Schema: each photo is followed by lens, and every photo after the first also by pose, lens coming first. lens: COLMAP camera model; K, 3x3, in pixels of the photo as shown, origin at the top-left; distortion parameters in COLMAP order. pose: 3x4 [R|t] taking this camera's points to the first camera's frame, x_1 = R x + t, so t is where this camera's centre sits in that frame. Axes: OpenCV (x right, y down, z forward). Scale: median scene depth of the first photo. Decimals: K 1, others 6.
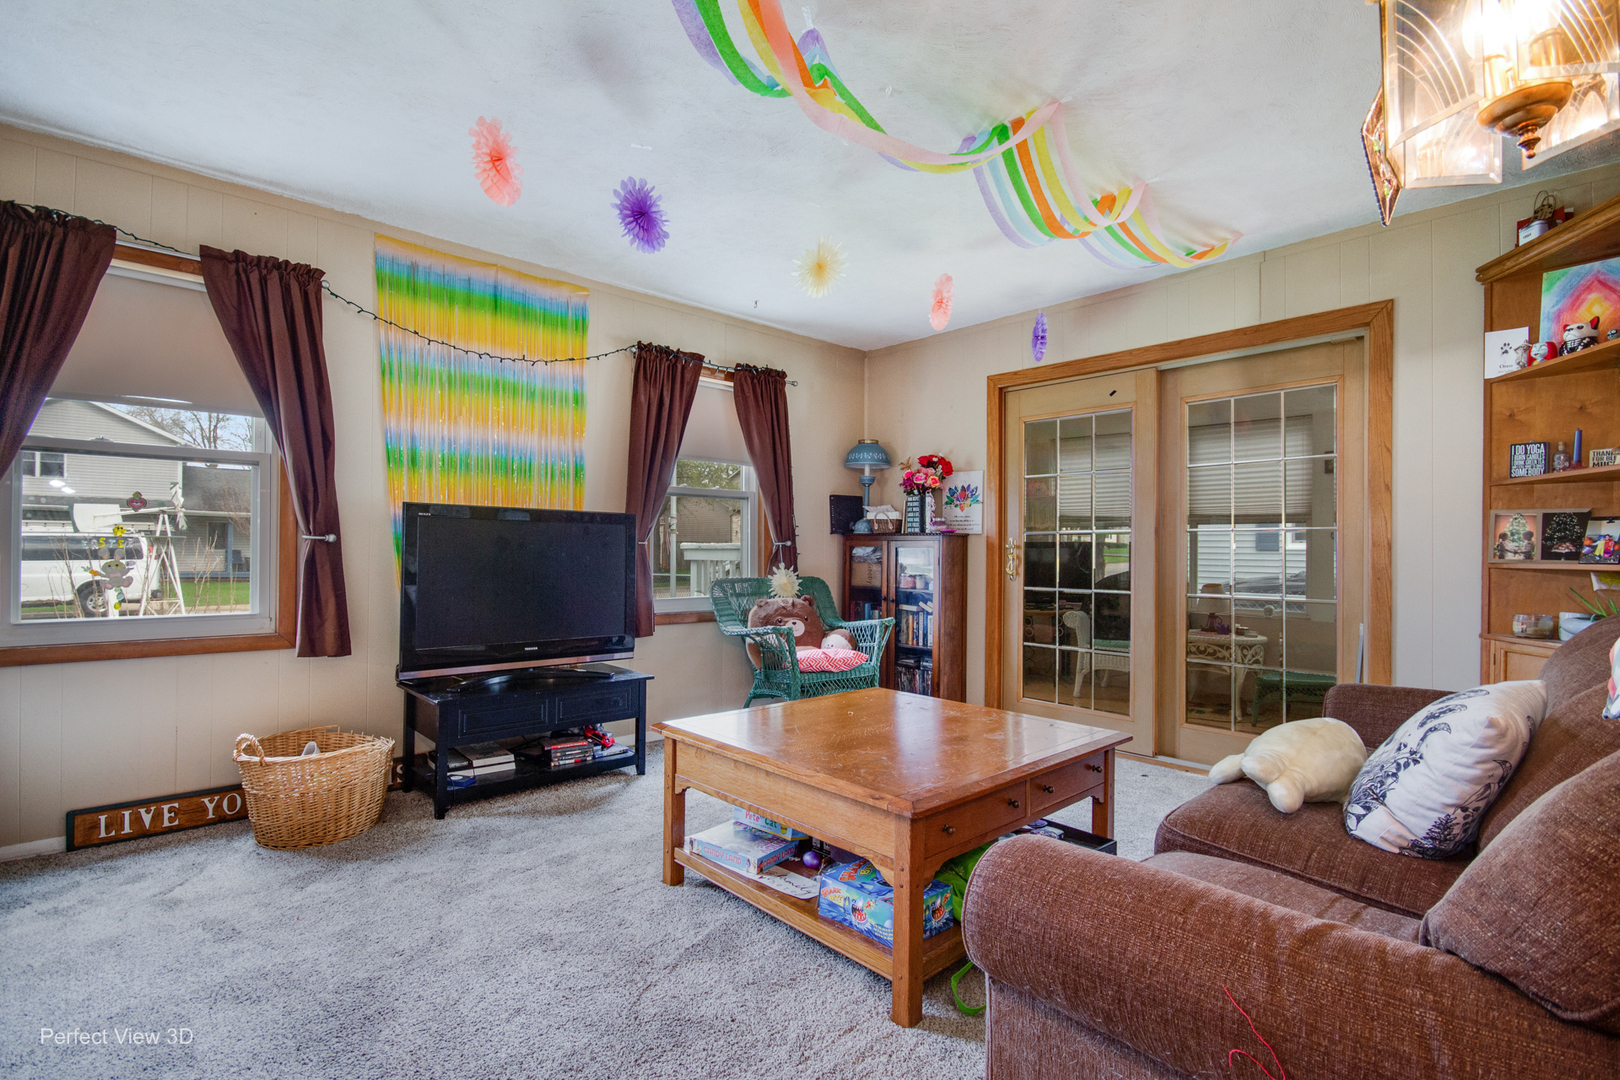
lens RADIAL K [[762.0, 0, 805.9], [0, 762.0, 546.7], [0, 0, 1]] dist [-0.000658, -0.000156]
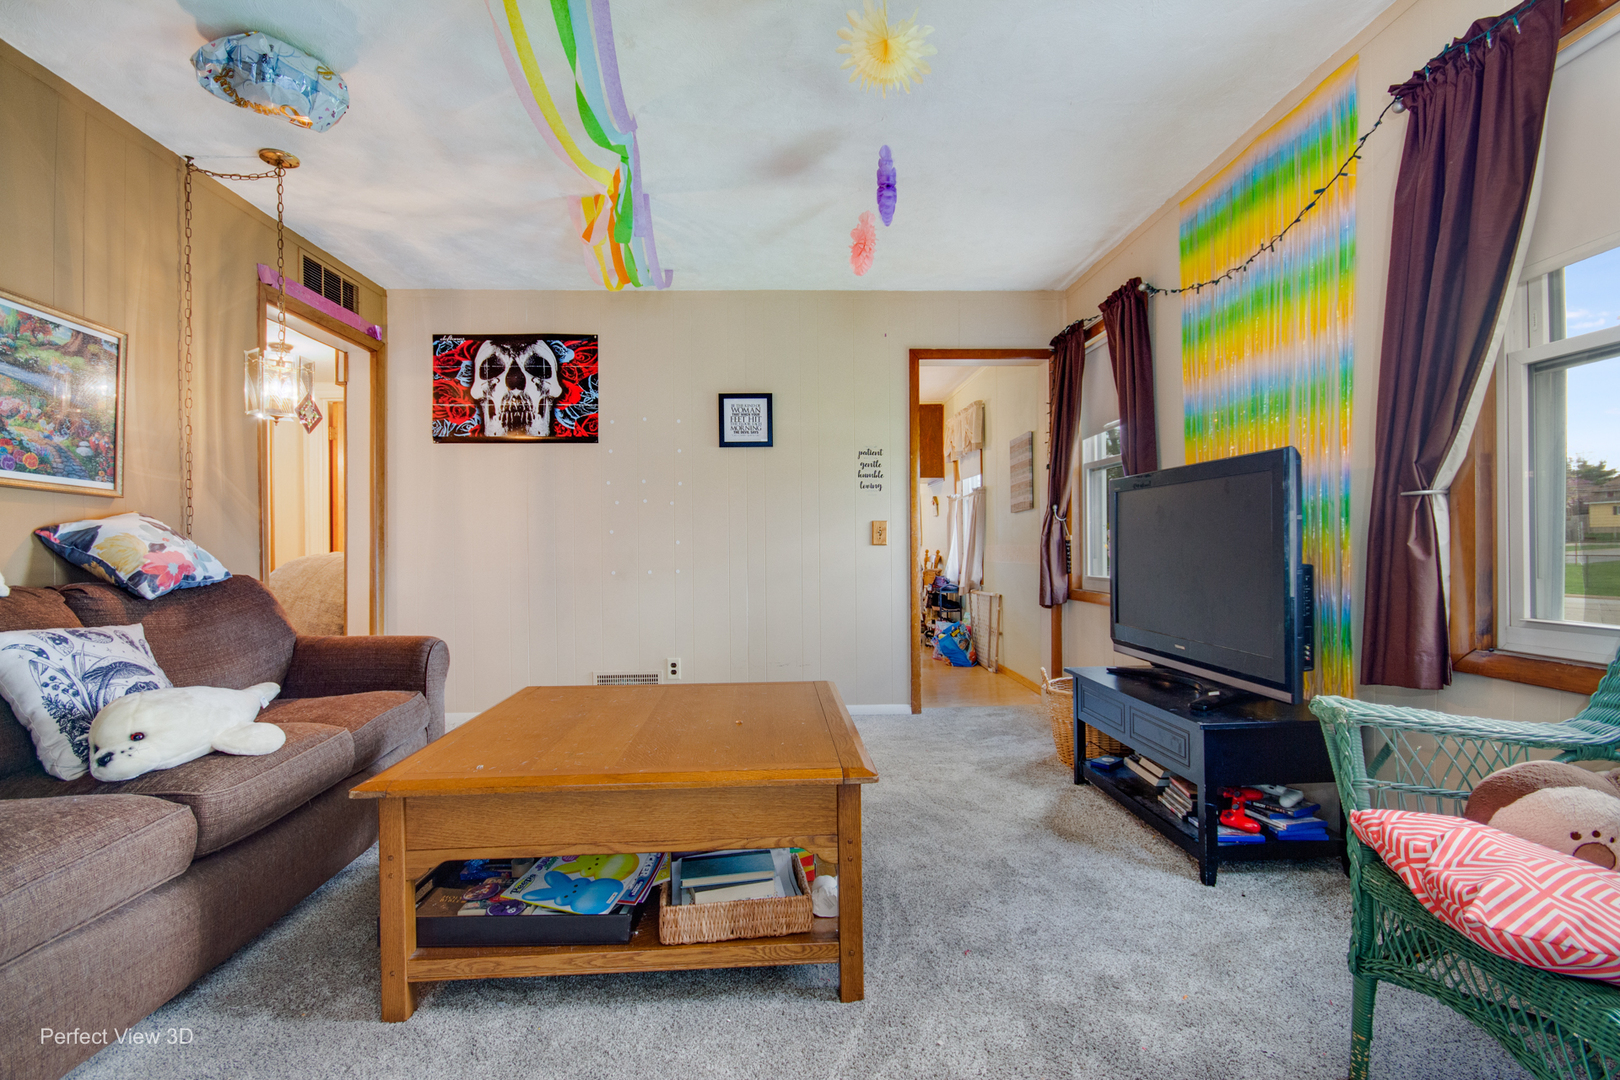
lens RADIAL K [[762.0, 0, 805.9], [0, 762.0, 546.7], [0, 0, 1]] dist [-0.000658, -0.000156]
pose [[-0.642177, -0.005705, -0.766535, 0.492321], [0.005807, 0.999907, -0.012307, 0.034400], [0.766534, -0.012355, -0.642084, 1.287737]]
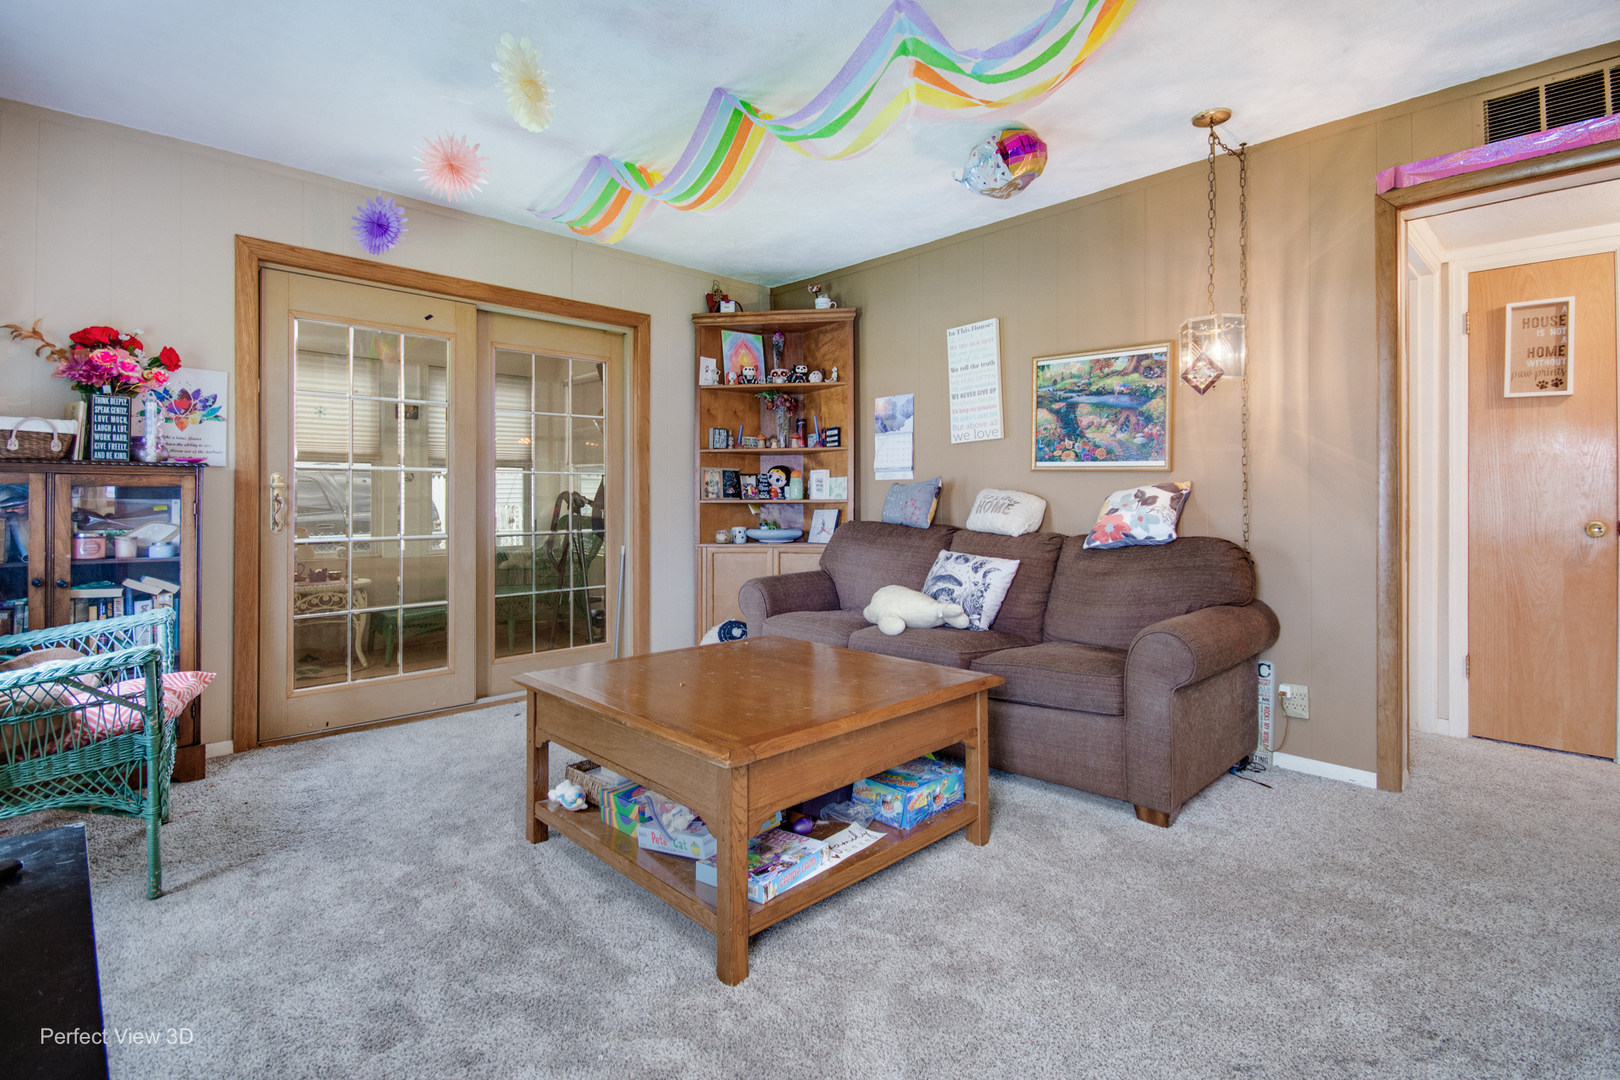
lens RADIAL K [[778.0, 0, 810.1], [0, 778.0, 491.6], [0, 0, 1]] dist [0.000574, 0.000209]
pose [[-0.022669, -0.002210, 0.999741, -0.678781], [-0.009796, 0.999950, 0.001988, -0.001642], [-0.999695, -0.009748, -0.022690, 0.727631]]
